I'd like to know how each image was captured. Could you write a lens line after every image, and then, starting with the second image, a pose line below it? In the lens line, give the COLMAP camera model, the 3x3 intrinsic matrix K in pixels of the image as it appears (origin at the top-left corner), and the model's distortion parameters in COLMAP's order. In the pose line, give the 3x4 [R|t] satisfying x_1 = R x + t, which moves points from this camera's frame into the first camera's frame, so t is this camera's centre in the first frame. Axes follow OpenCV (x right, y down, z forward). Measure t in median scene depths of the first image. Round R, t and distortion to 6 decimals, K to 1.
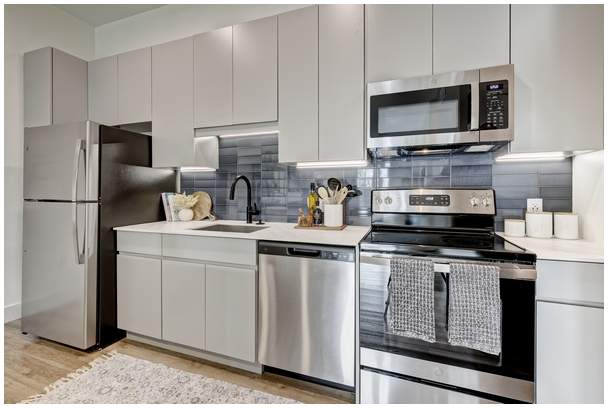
lens RADIAL K [[267.6, 0, 303.3], [0, 267.6, 197.1], [0, 0, 1]] dist [0.001834, -0.000045]
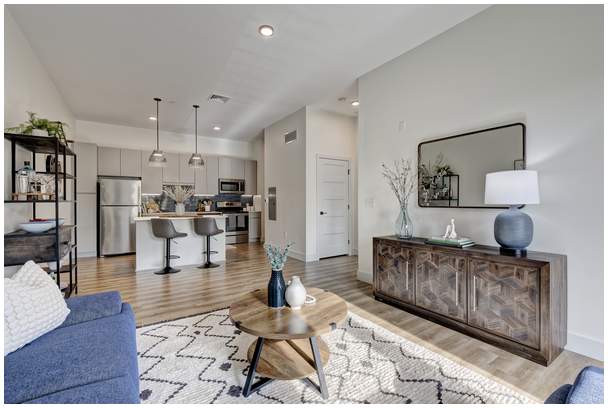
lens RADIAL K [[262.3, 0, 304.0], [0, 262.3, 204.0], [0, 0, 1]] dist [0.002543, 0.000198]
pose [[0.586069, -0.010353, 0.810195, -2.217676], [0.019932, 0.999800, -0.001642, 0.039698], [-0.810016, 0.017111, 0.586158, -2.429723]]
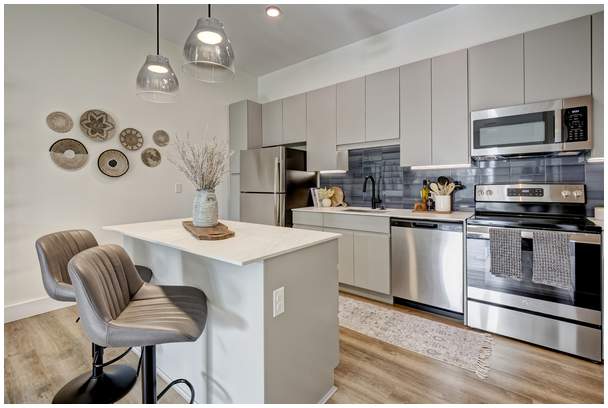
lens RADIAL K [[279.0, 0, 287.1], [0, 279.0, 188.3], [0, 0, 1]] dist [-0.000868, -0.000434]
pose [[0.941796, -0.002491, -0.336174, -0.167693], [-0.002669, 0.999886, -0.014887, 0.014263], [0.336173, 0.014918, 0.941682, -0.657064]]
